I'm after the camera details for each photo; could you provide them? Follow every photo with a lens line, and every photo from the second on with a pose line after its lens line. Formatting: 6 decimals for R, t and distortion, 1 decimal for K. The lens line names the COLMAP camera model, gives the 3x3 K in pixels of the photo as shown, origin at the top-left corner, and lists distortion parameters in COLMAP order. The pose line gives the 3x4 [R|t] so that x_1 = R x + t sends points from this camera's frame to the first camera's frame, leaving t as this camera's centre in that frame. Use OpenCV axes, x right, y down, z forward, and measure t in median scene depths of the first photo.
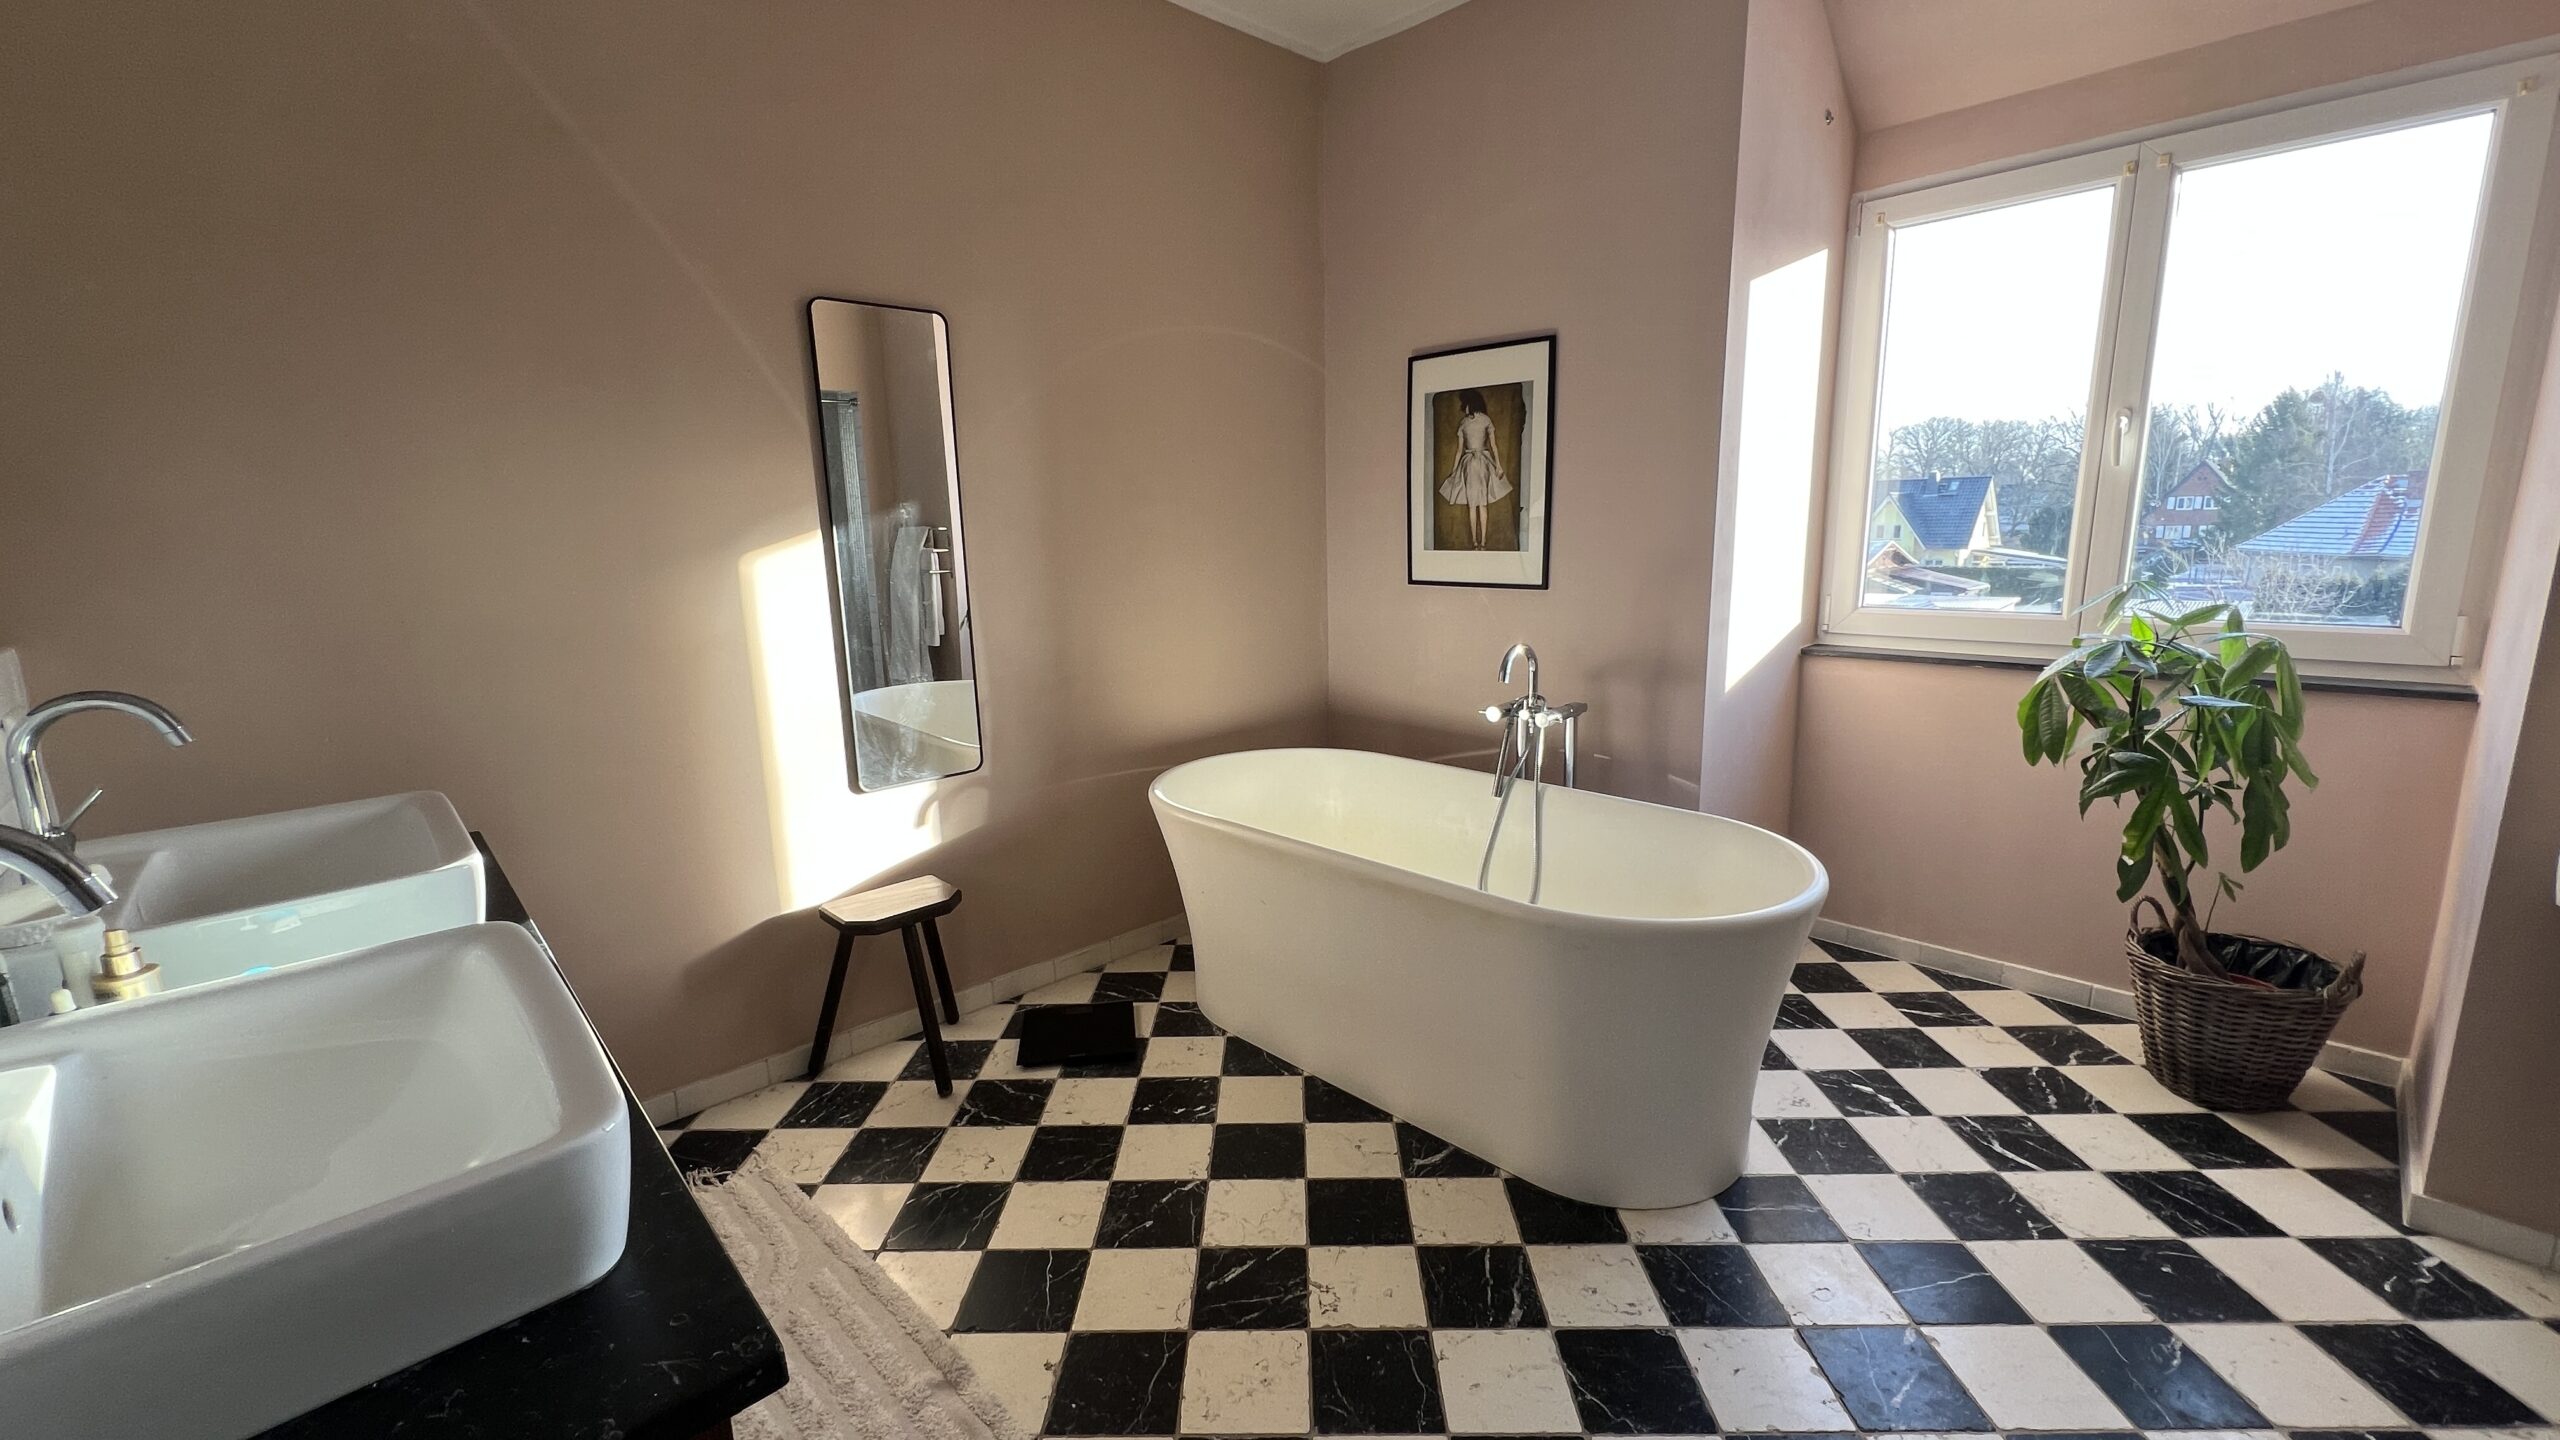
lens RADIAL K [[1022.4, 0, 1280.2], [0, 1022.4, 714.8], [0, 0, 1]] dist [0.001459, 0.000048]
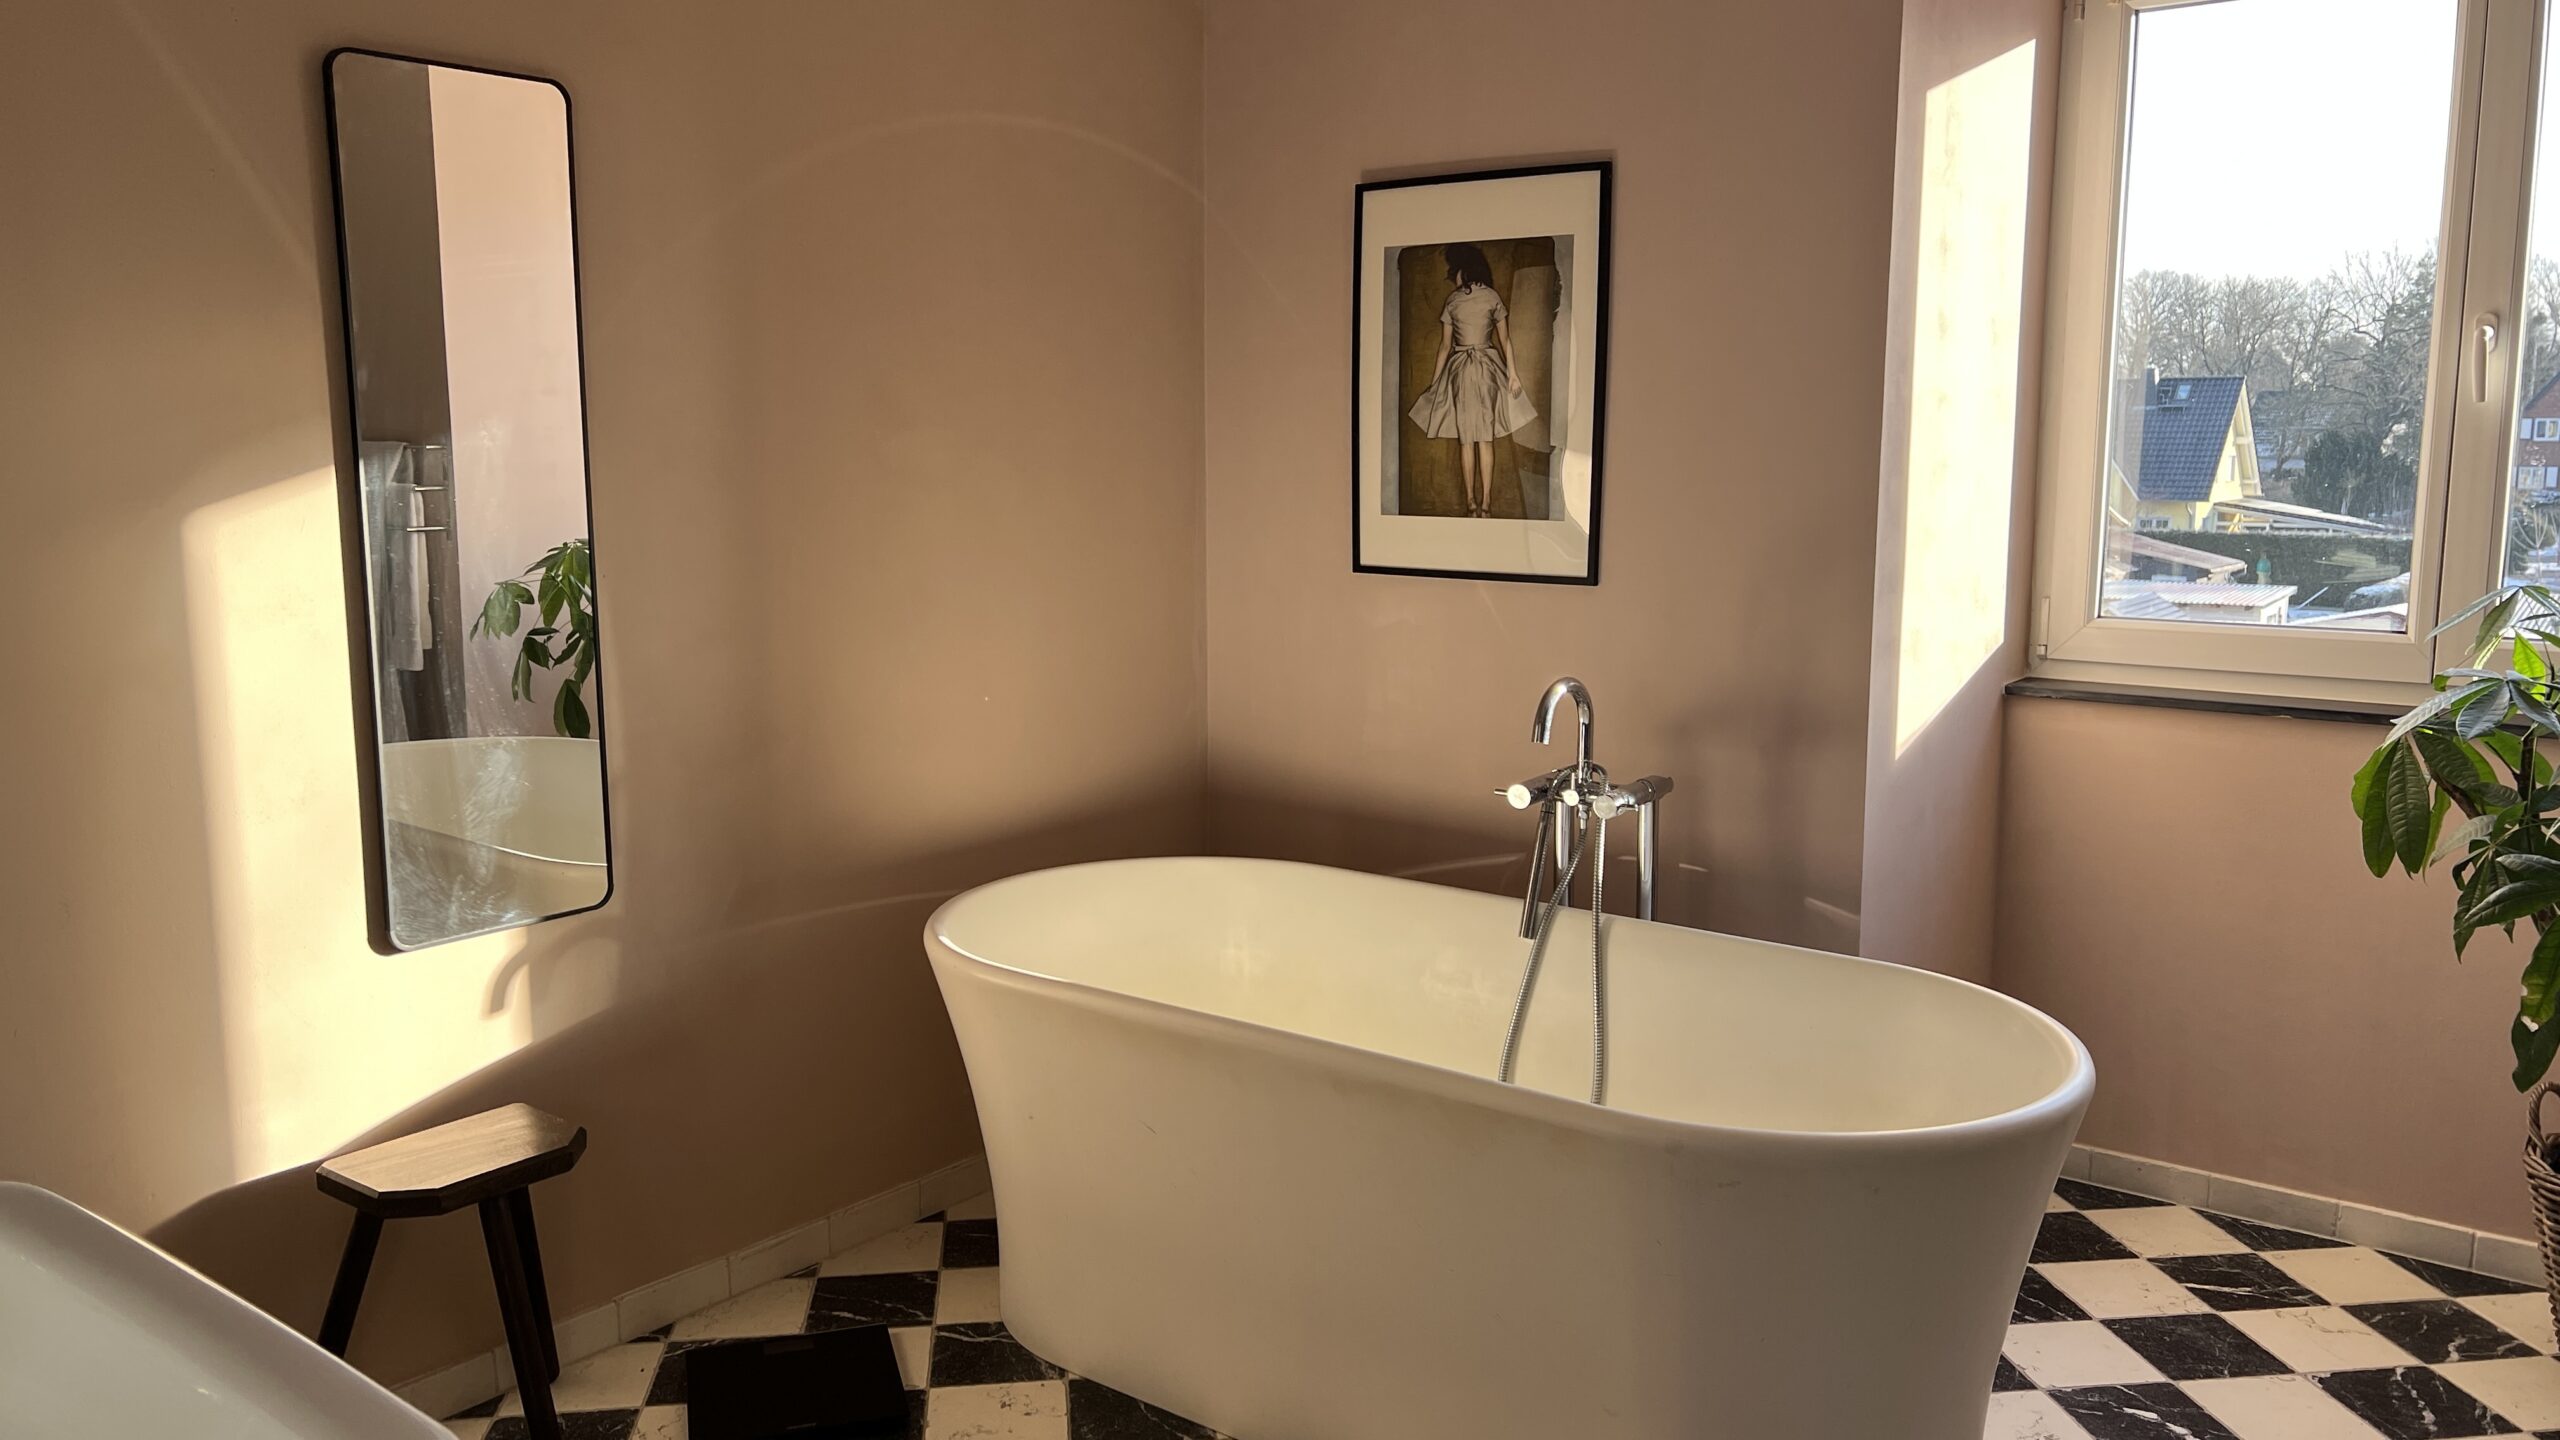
lens RADIAL K [[1921.4, 0, 1268.4], [0, 1921.4, 699.2], [0, 0, 1]] dist [0.063667, -0.067605]
pose [[0.990293, 0.001068, 0.138988, -0.091216], [0.005817, 0.998776, -0.049127, -0.003658], [-0.138871, 0.049458, 0.989075, -0.079065]]
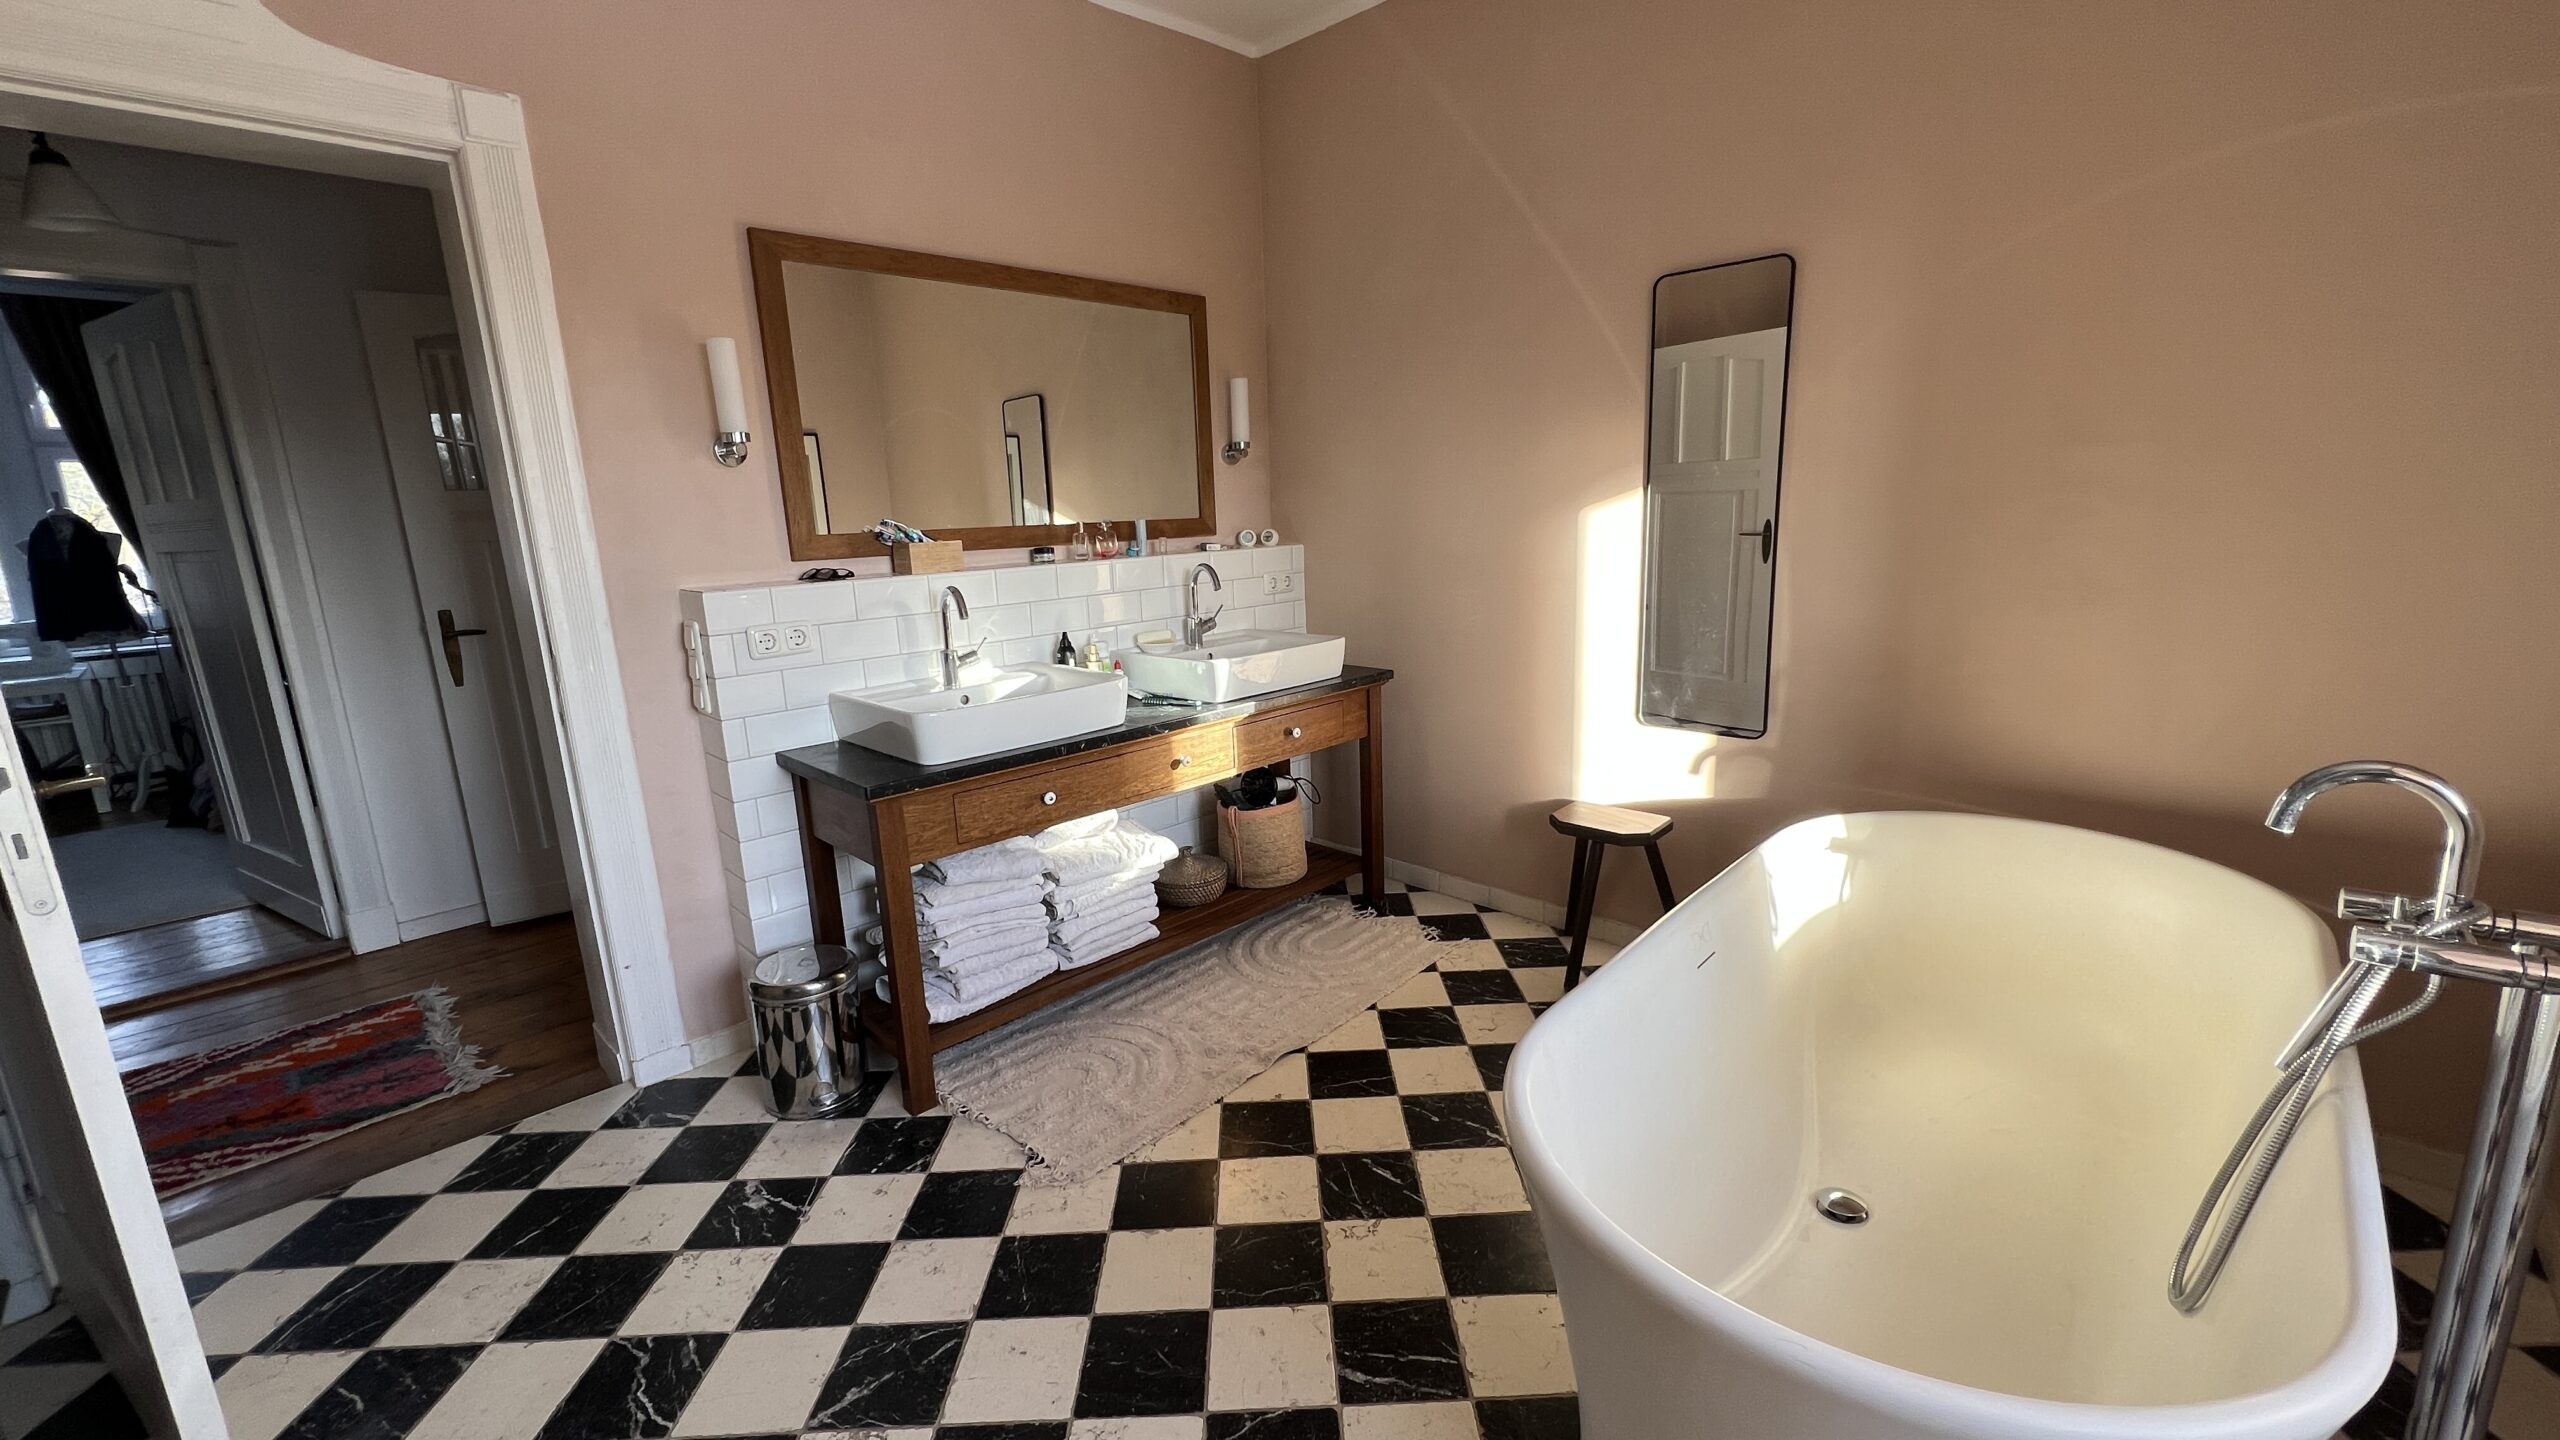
lens RADIAL K [[1012.1, 0, 1280.3], [0, 1012.1, 711.4], [0, 0, 1]] dist [0.019061, 0.000043]
pose [[0.052461, 0.231442, -0.971433, 0.625960], [-0.154002, 0.963011, 0.221119, -0.117871], [0.986677, 0.138002, 0.086163, 0.490321]]
